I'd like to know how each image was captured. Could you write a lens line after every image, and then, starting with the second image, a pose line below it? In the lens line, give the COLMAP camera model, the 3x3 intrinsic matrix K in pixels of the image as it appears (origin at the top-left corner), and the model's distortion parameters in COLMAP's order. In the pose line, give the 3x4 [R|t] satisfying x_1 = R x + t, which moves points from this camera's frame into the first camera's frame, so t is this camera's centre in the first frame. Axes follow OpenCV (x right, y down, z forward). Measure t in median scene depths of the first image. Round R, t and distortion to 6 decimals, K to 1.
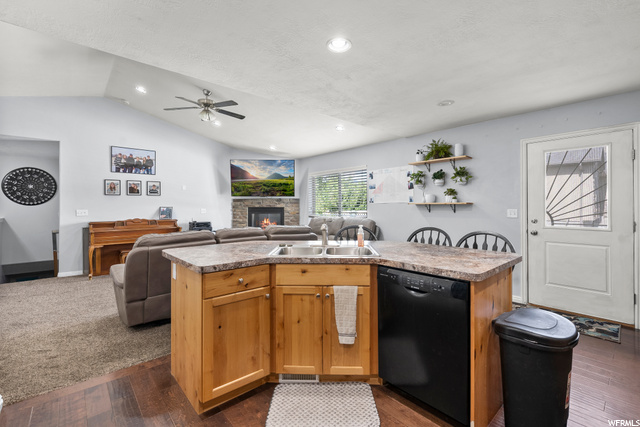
lens RADIAL K [[291.1, 0, 330.4], [0, 291.1, 203.3], [0, 0, 1]] dist [-0.010824, 0.002100]
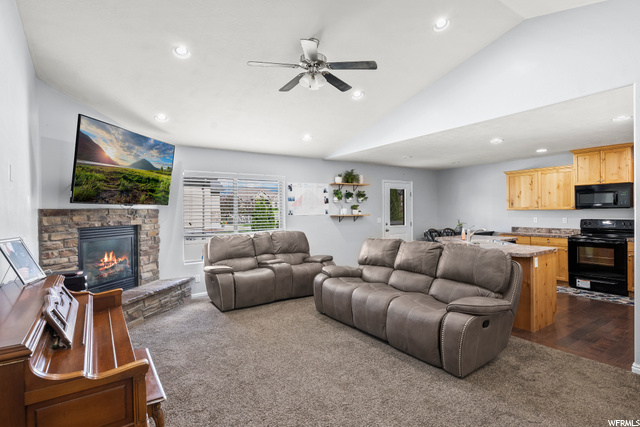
lens RADIAL K [[329.8, 0, 308.6], [0, 329.8, 213.4], [0, 0, 1]] dist [-0.005020, 0.000357]
pose [[0.146495, -0.002879, 0.989207, -0.886933], [-0.003752, 0.999987, 0.003466, -0.008955], [-0.989204, -0.004219, 0.146482, 0.702968]]
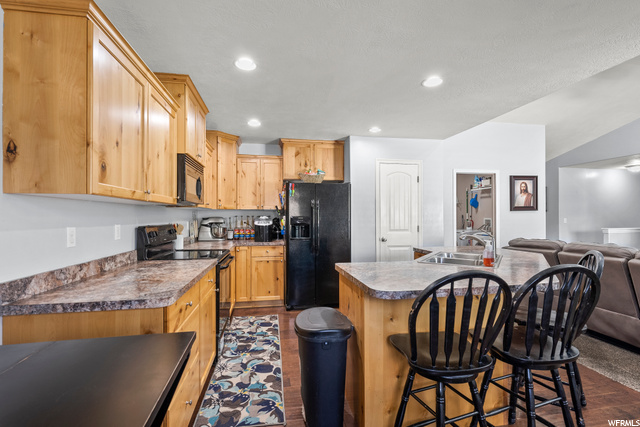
lens RADIAL K [[299.7, 0, 322.8], [0, 299.7, 215.3], [0, 0, 1]] dist [0.004825, -0.000027]
pose [[-0.522046, 0.002387, -0.852914, 0.440524], [0.012744, 0.999906, -0.005002, -0.000360], [0.852822, -0.013481, -0.522027, 0.436634]]
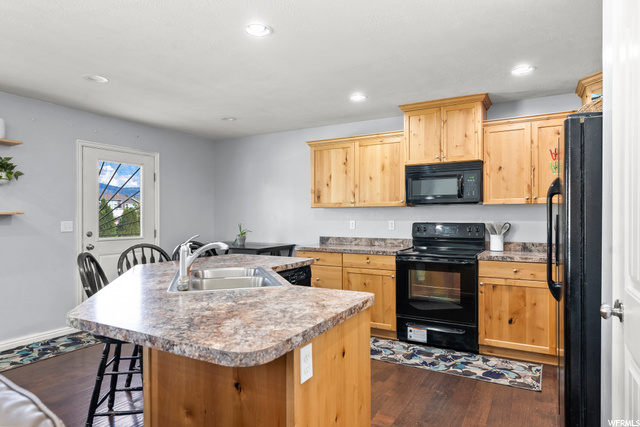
lens RADIAL K [[390.0, 0, 315.4], [0, 390.0, 218.3], [0, 0, 1]] dist [-0.001278, -0.000660]
pose [[-0.311715, 0.002555, 0.950172, -0.394069], [-0.009878, 0.999934, -0.005930, 0.006989], [-0.950124, -0.011234, -0.311669, 0.419804]]
